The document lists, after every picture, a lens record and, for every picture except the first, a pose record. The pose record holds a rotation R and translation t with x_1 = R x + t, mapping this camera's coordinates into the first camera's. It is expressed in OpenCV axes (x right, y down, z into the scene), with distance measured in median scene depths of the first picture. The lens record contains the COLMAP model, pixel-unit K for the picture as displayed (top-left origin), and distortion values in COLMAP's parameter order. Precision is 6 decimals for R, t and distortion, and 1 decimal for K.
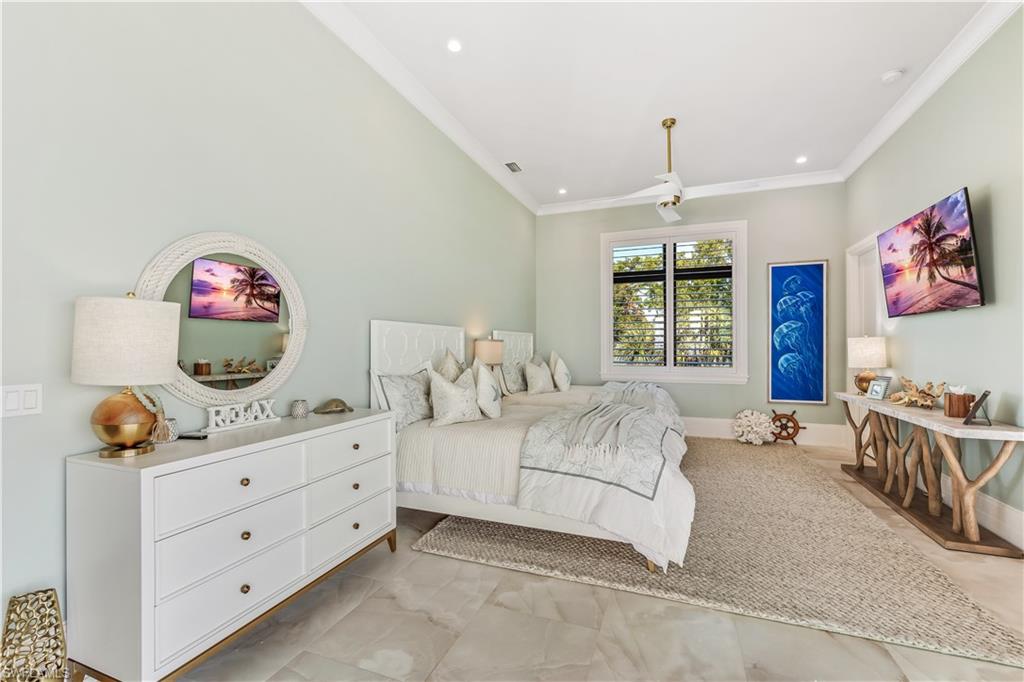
lens RADIAL K [[429.7, 0, 509.5], [0, 429.7, 346.4], [0, 0, 1]] dist [0.002478, -0.001391]
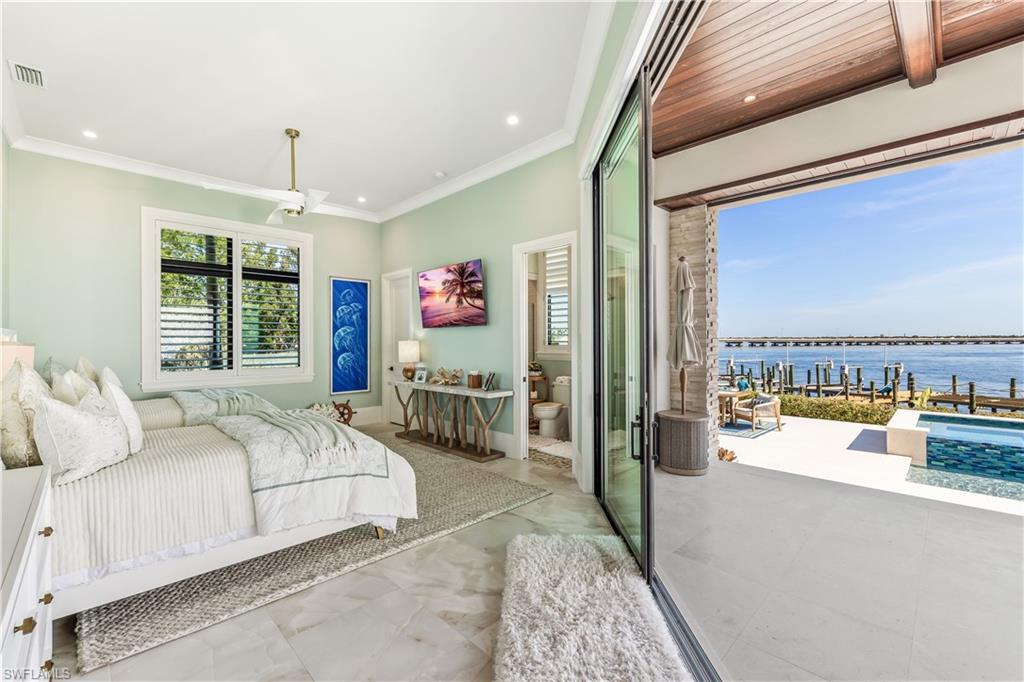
lens RADIAL K [[429.7, 0, 509.7], [0, 429.7, 343.3], [0, 0, 1]] dist [0.002478, -0.001391]
pose [[0.420663, -0.002523, 0.907214, -0.431979], [0.004935, 0.999988, 0.000492, -0.016207], [-0.907204, 0.004270, 0.420670, 0.118076]]
